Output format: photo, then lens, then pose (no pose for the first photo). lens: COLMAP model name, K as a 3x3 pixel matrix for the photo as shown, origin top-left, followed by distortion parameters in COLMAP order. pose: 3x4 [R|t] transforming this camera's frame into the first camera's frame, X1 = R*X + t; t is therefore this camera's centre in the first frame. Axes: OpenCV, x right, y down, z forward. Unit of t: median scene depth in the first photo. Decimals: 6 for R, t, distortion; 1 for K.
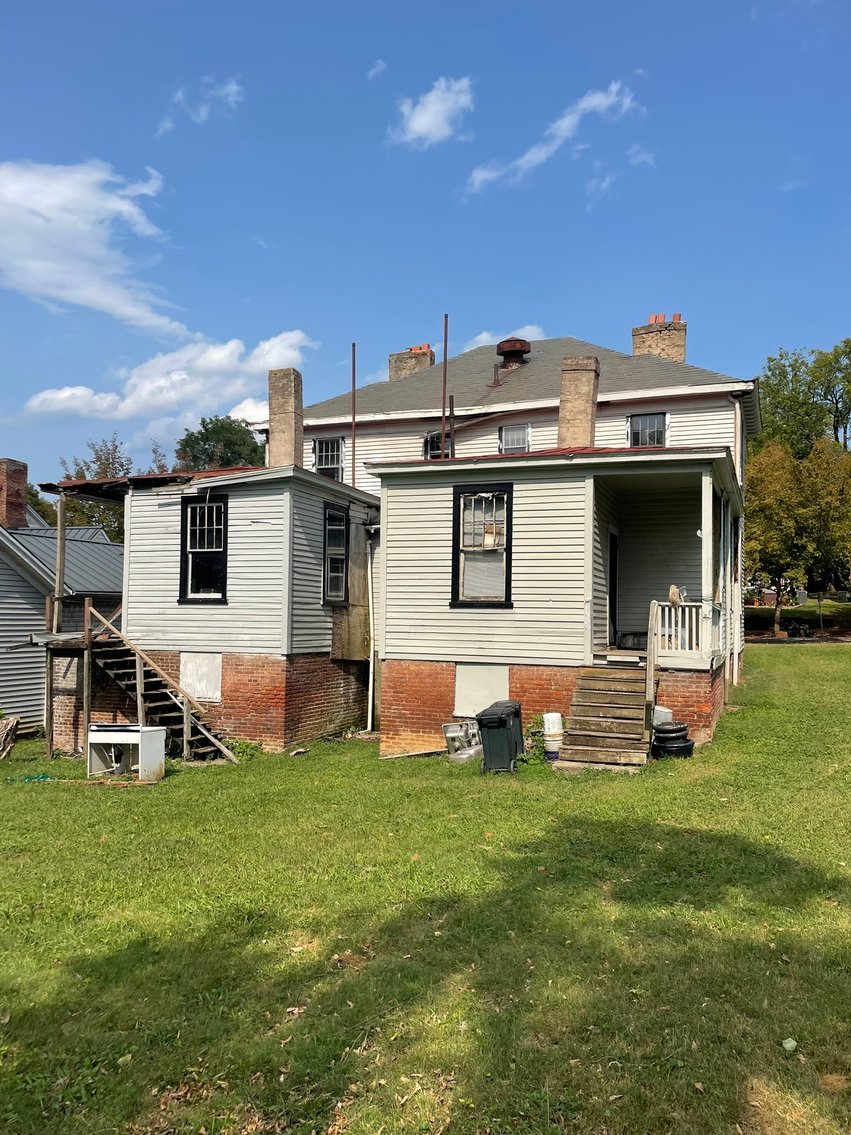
lens RADIAL K [[894.7, 0, 414.5], [0, 894.7, 567.3], [0, 0, 1]] dist [0.074514, 0.001768]
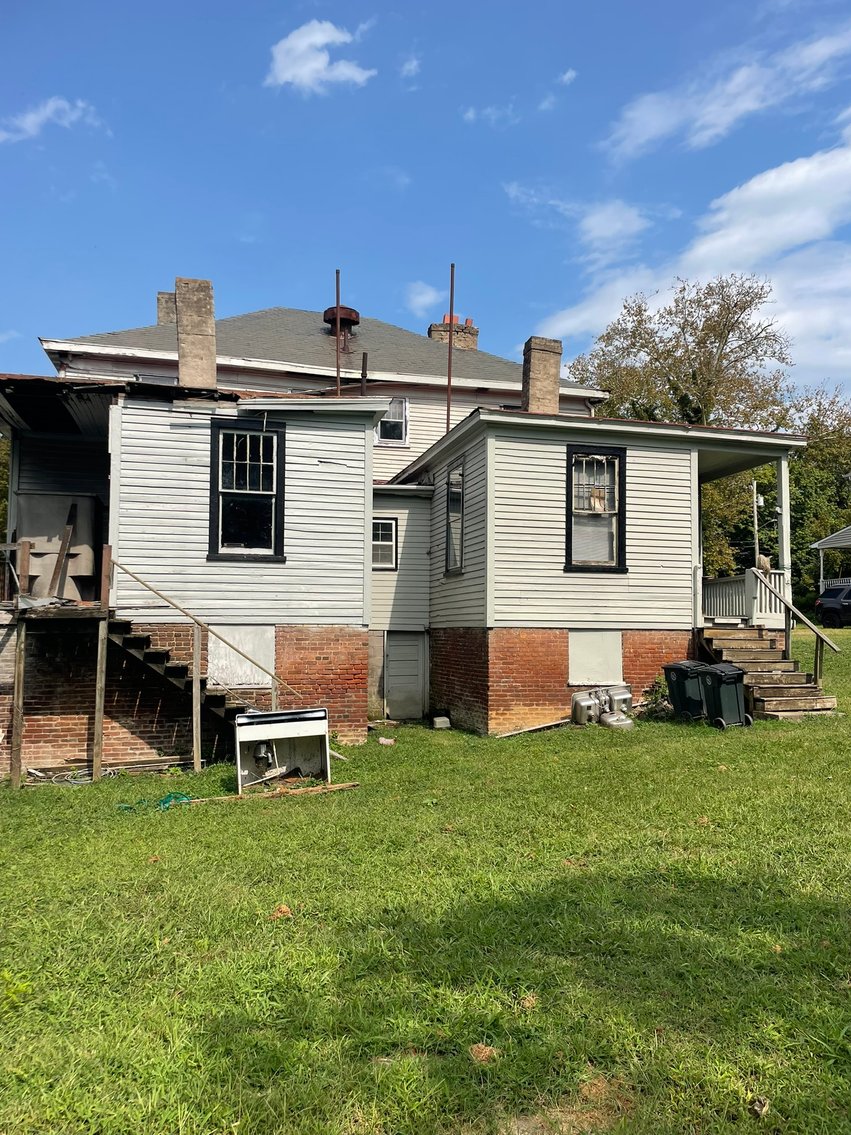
lens RADIAL K [[858.8, 0, 434.9], [0, 858.8, 566.1], [0, 0, 1]] dist [0.101945, -0.134103]
pose [[0.787917, 0.035250, 0.614772, -0.566199], [-0.030141, 0.999371, -0.018672, 0.053991], [-0.615043, -0.003818, 0.788484, 0.324875]]
